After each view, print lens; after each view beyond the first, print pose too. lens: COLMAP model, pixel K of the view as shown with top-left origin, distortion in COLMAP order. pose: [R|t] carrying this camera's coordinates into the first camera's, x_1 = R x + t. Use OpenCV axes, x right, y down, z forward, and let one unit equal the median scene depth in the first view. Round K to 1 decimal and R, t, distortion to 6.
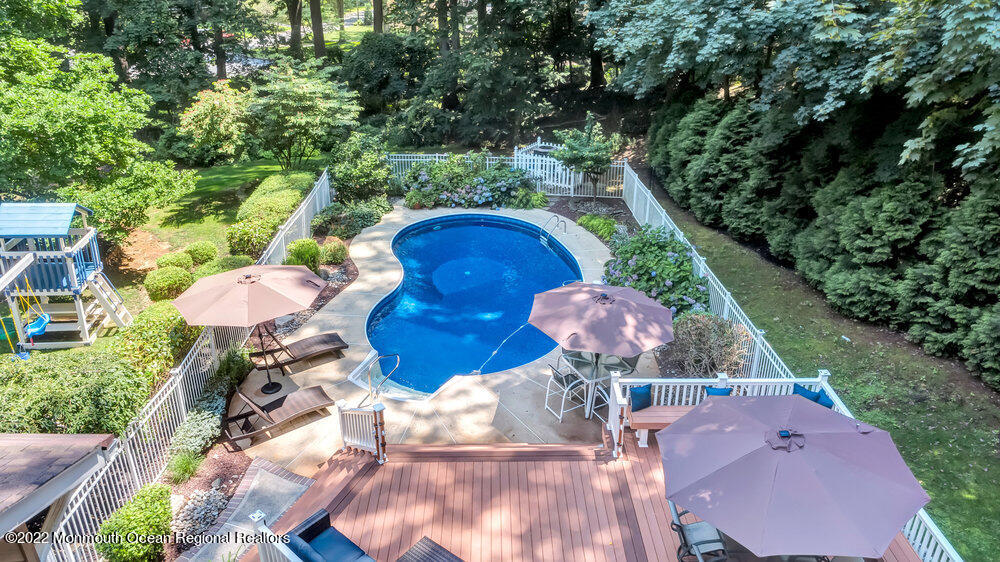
lens RADIAL K [[712.1, 0, 500.0], [0, 712.1, 281.0], [0, 0, 1]] dist [-0.003783, 0.003709]
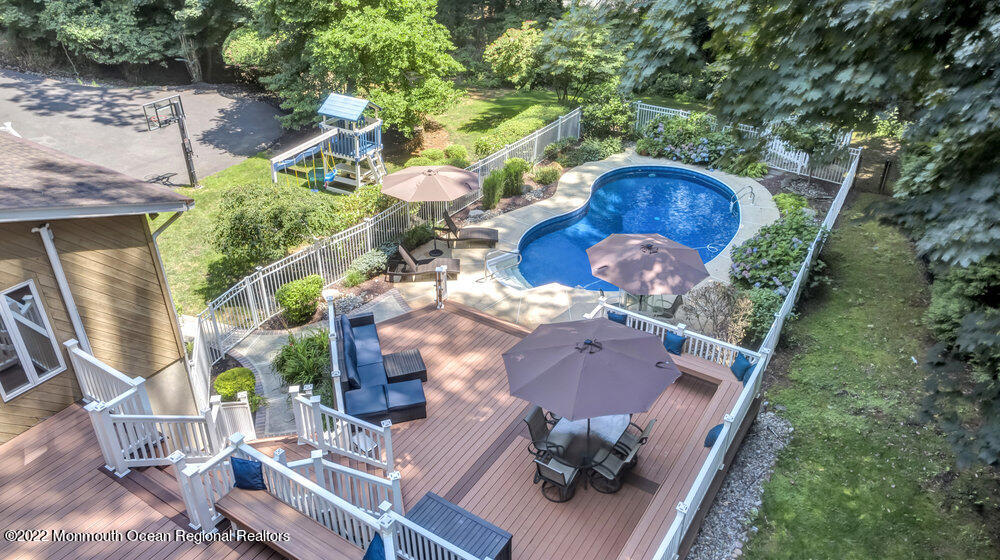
lens RADIAL K [[712.1, 0, 500.0], [0, 712.1, 280.0], [0, 0, 1]] dist [-0.003783, 0.003709]
pose [[0.834618, 0.281081, -0.473715, 0.354970], [-0.239608, 0.959638, 0.147251, -0.027984], [0.495984, -0.009393, 0.868281, -0.127033]]
